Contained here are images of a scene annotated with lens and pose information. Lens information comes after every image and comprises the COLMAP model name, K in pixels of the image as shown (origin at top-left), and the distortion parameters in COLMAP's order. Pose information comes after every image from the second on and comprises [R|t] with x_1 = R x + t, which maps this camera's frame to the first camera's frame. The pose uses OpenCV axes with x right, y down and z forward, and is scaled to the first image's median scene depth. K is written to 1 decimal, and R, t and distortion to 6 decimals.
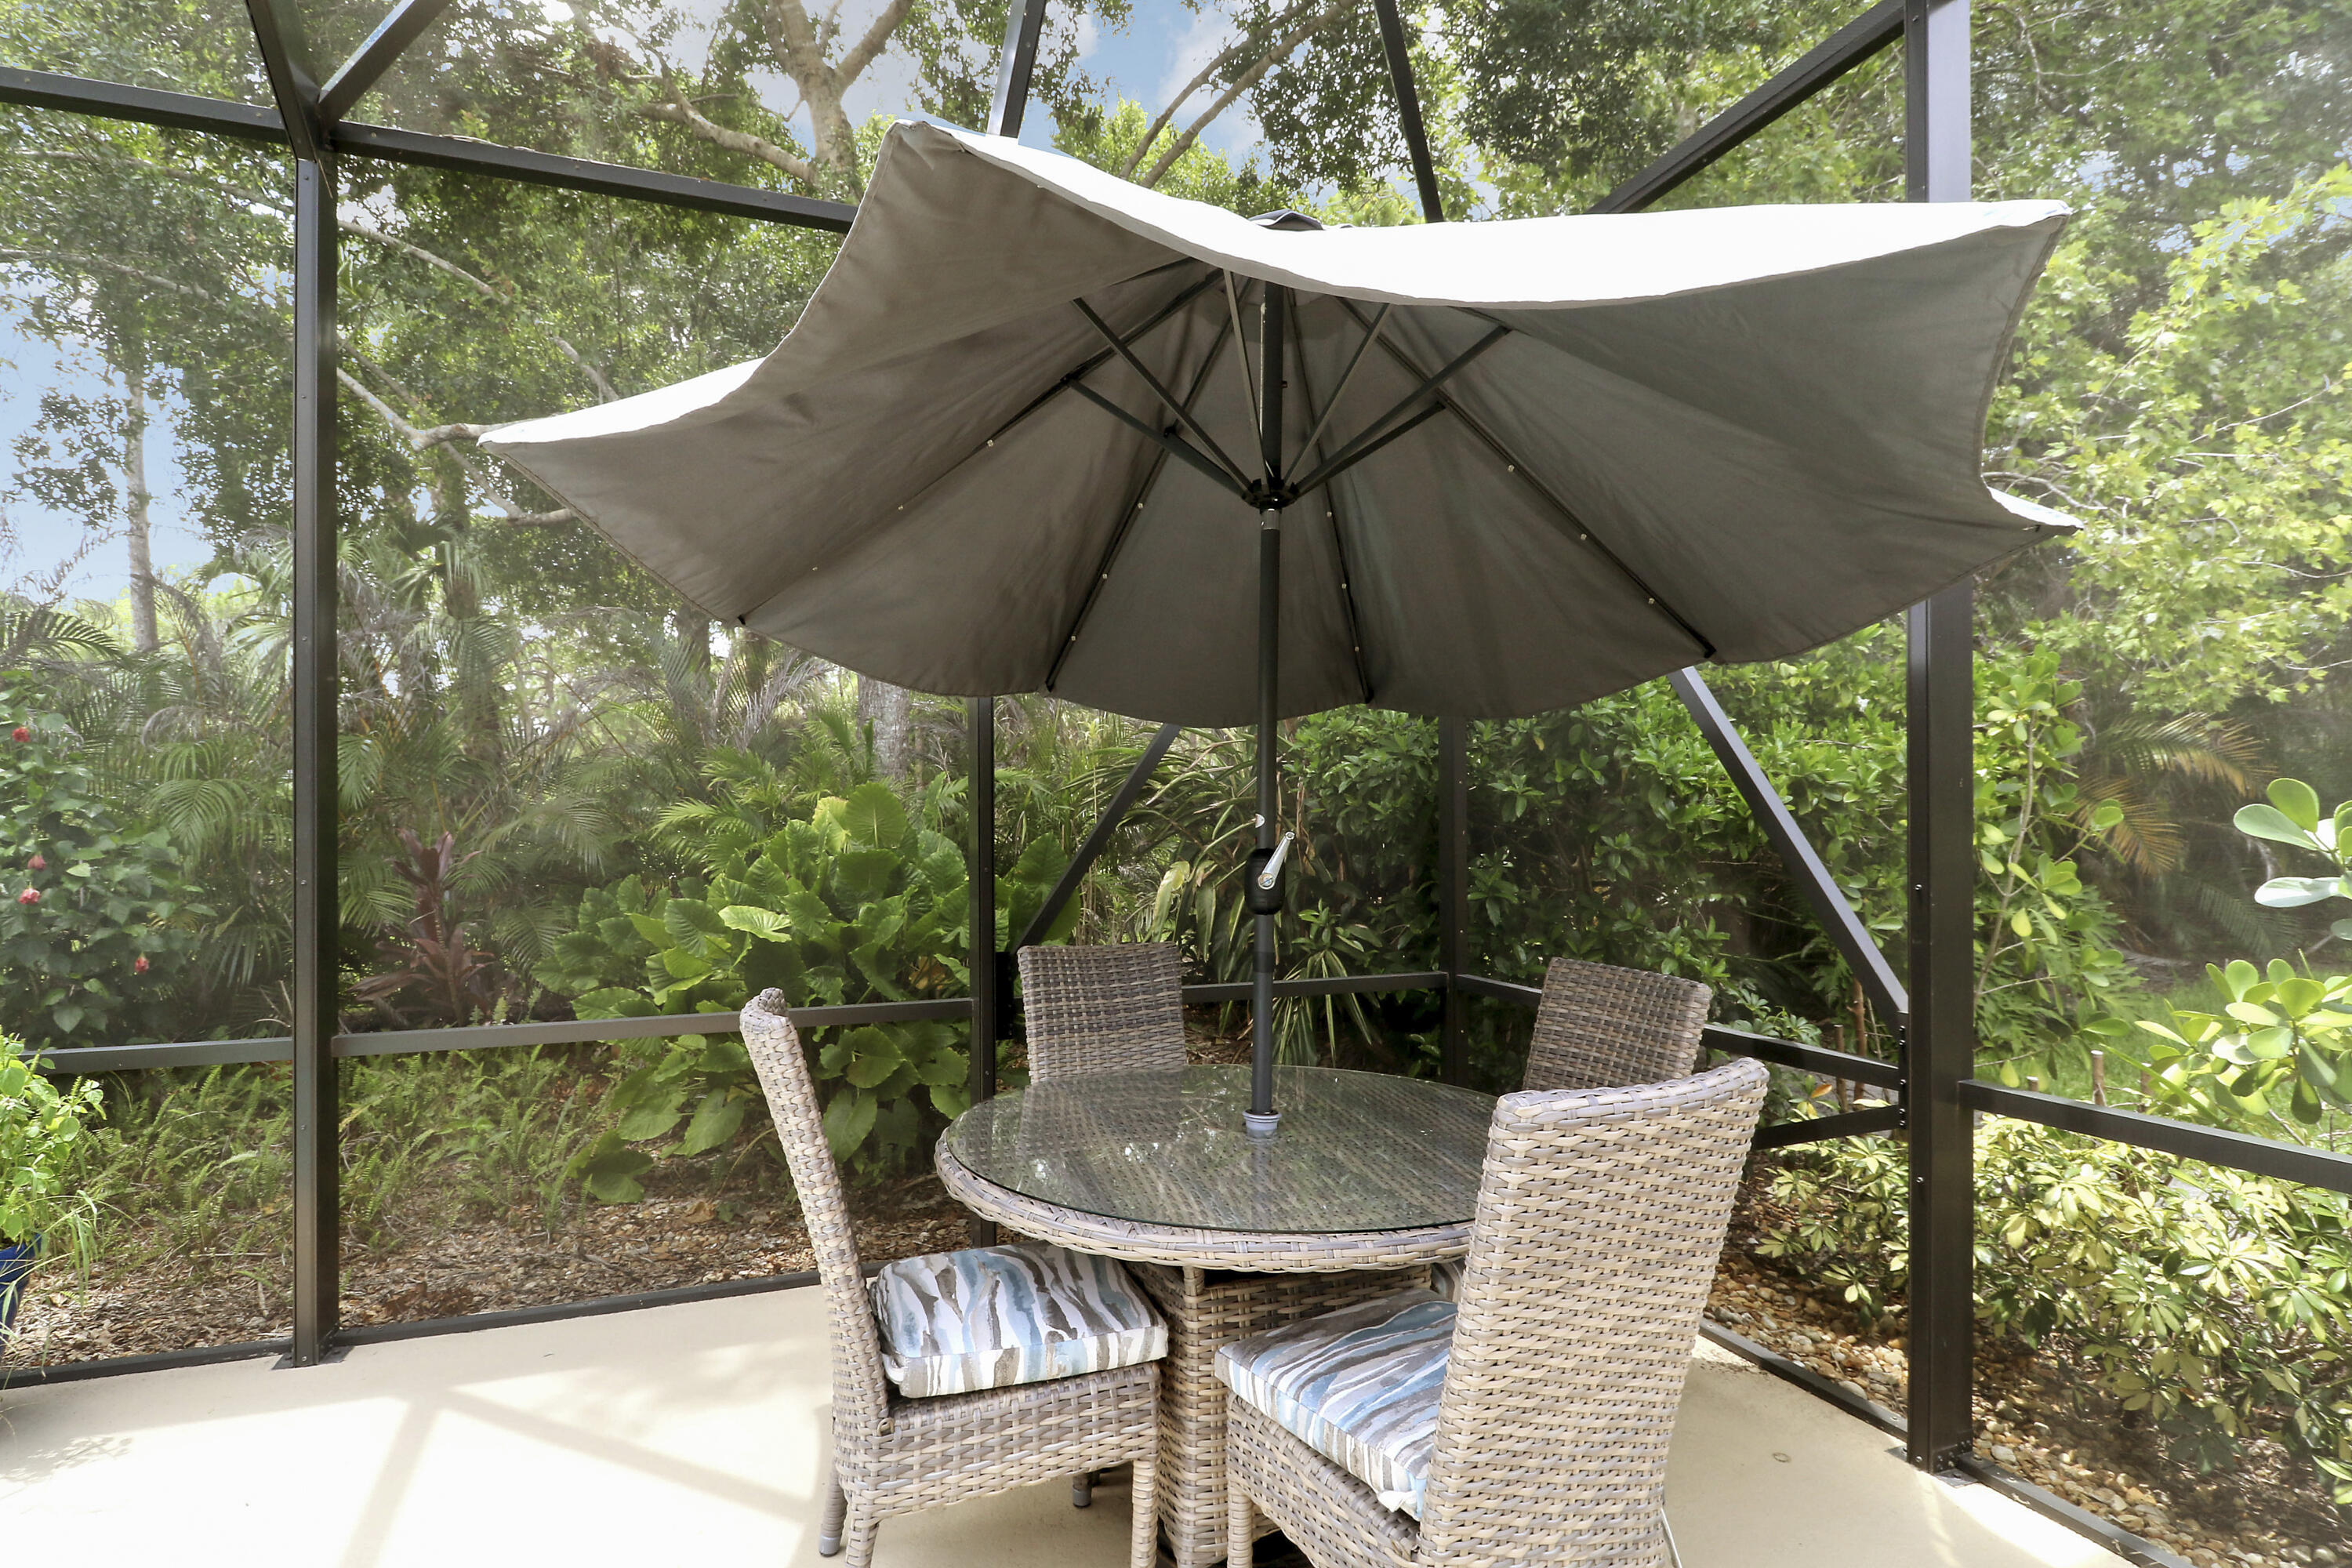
lens RADIAL K [[1138.2, 0, 1167.7], [0, 1138.2, 804.3], [0, 0, 1]] dist [-0.002876, -0.000808]
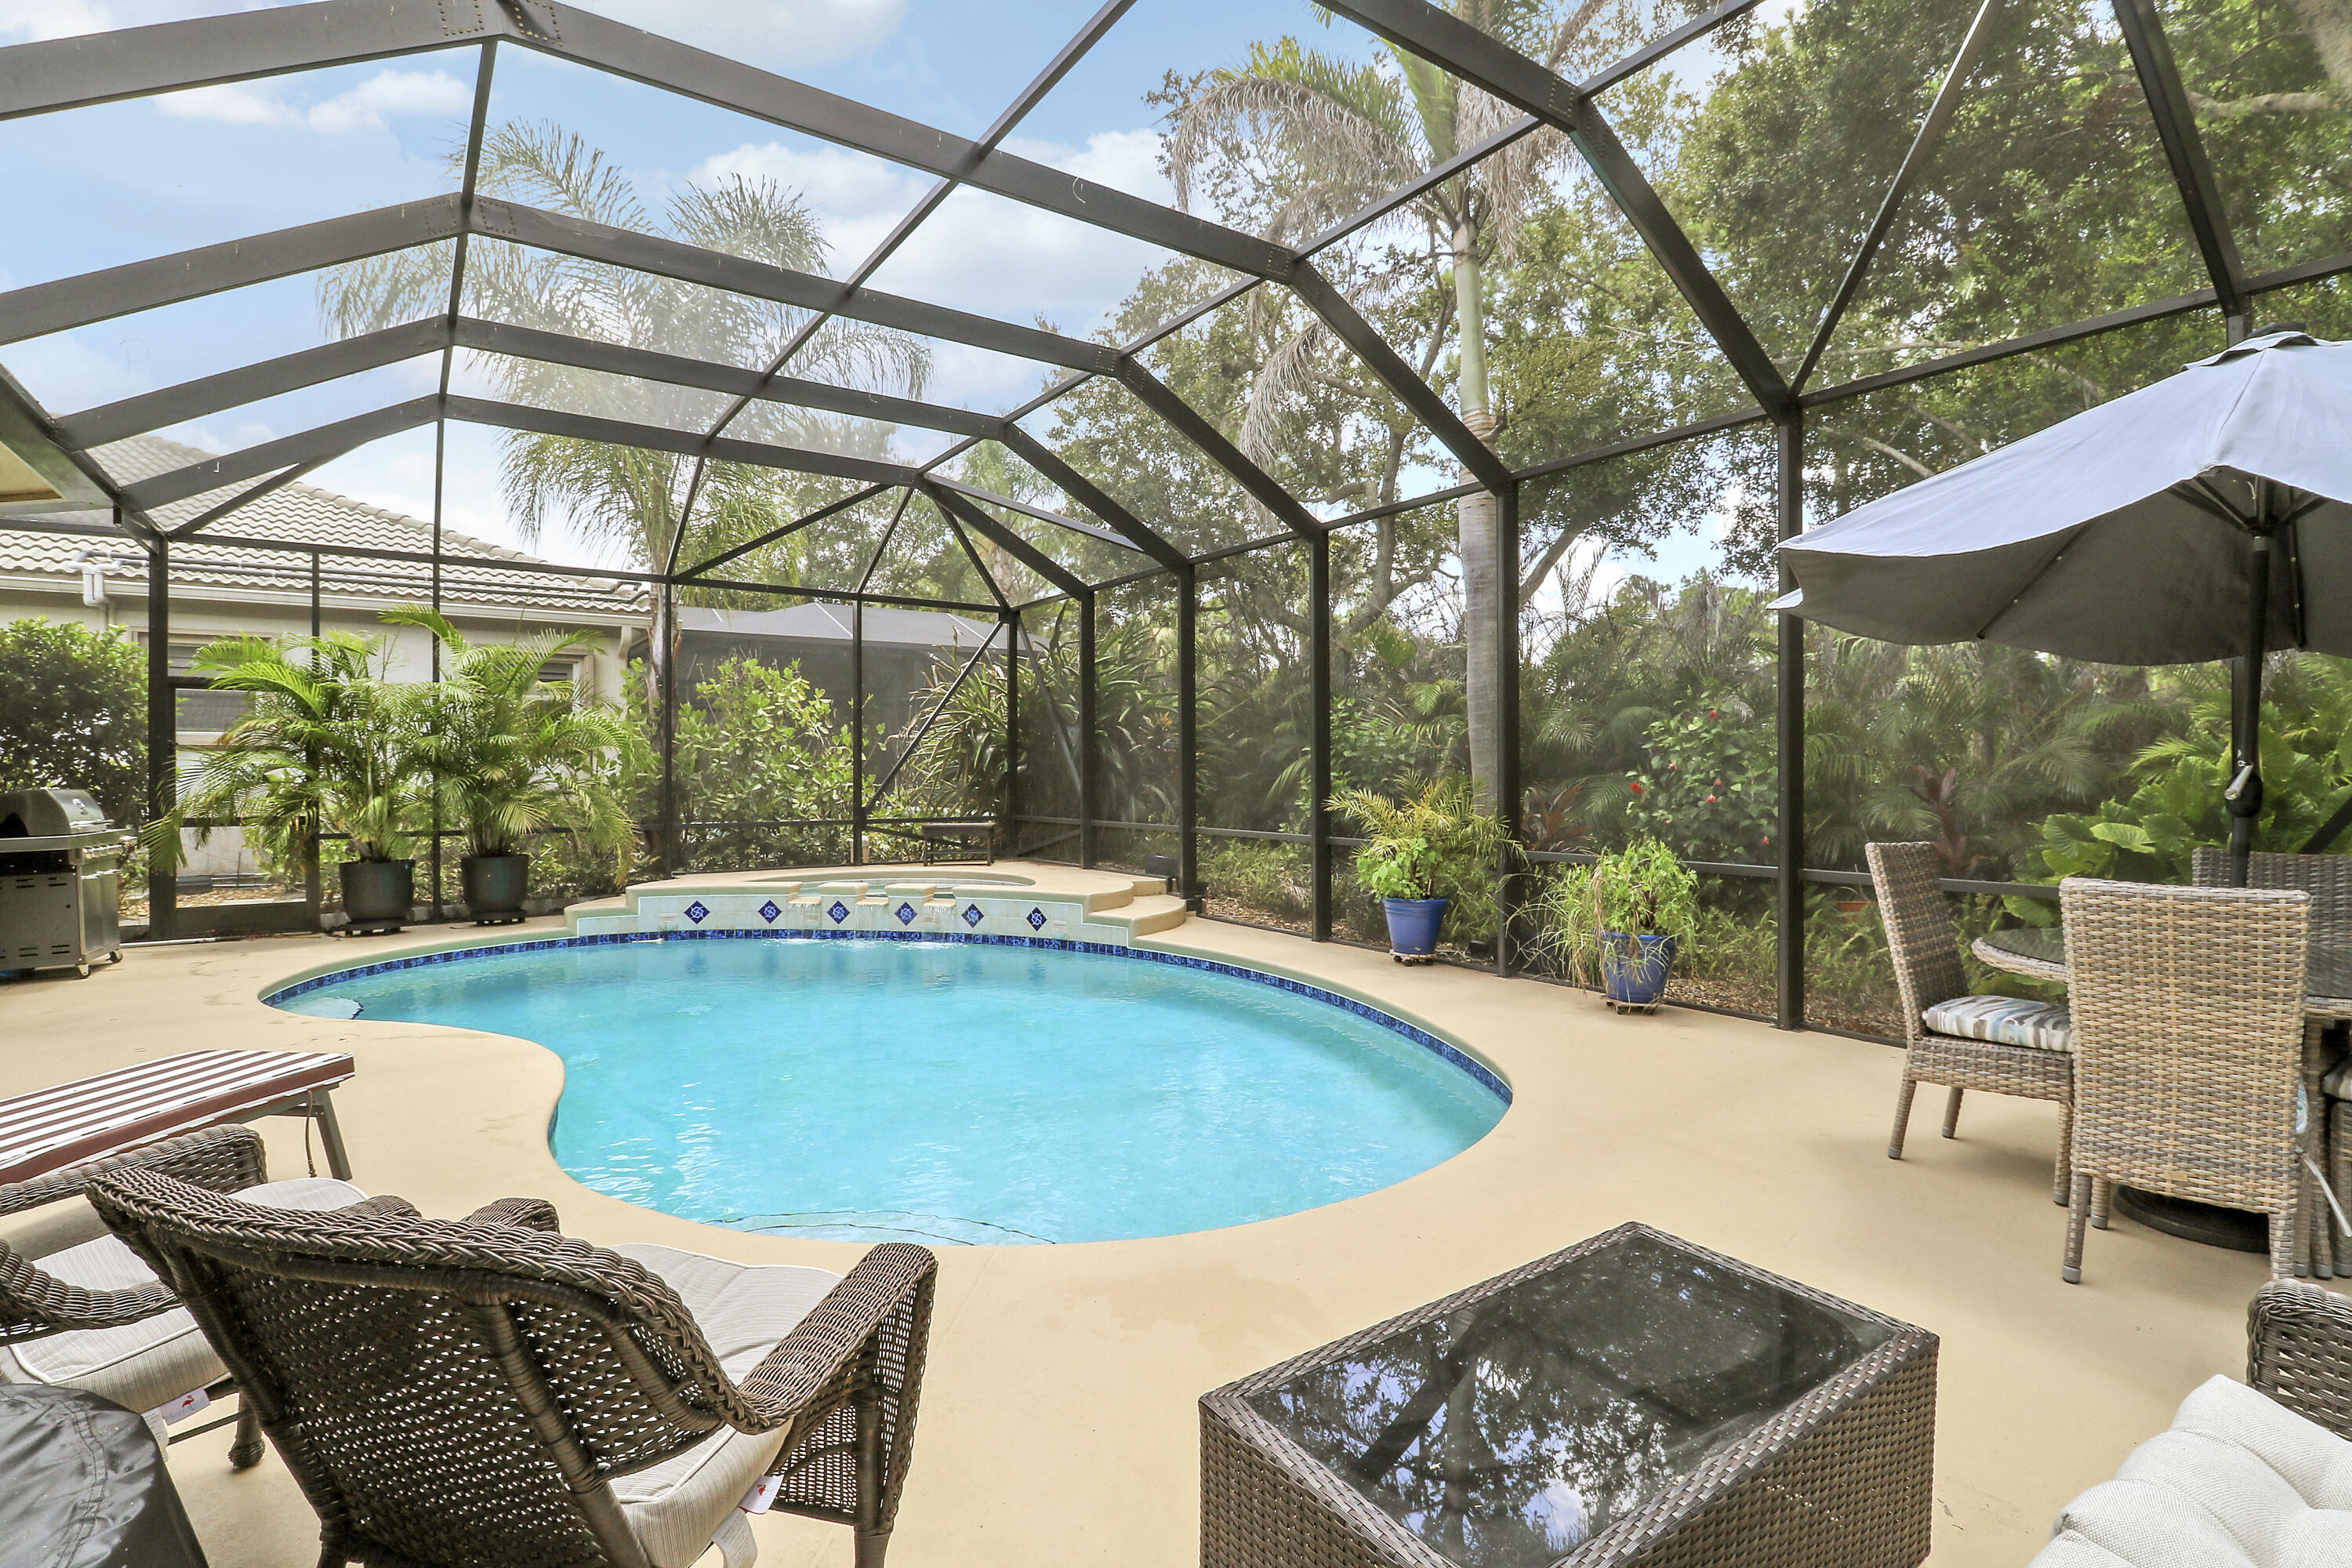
lens RADIAL K [[1138.2, 0, 1173.0], [0, 1138.2, 776.3], [0, 0, 1]] dist [-0.002876, -0.000808]
pose [[0.262421, 0.008840, -0.964913, 0.889855], [0.016153, 0.999778, 0.013552, 0.001127], [0.964818, -0.019142, 0.262219, -0.558193]]
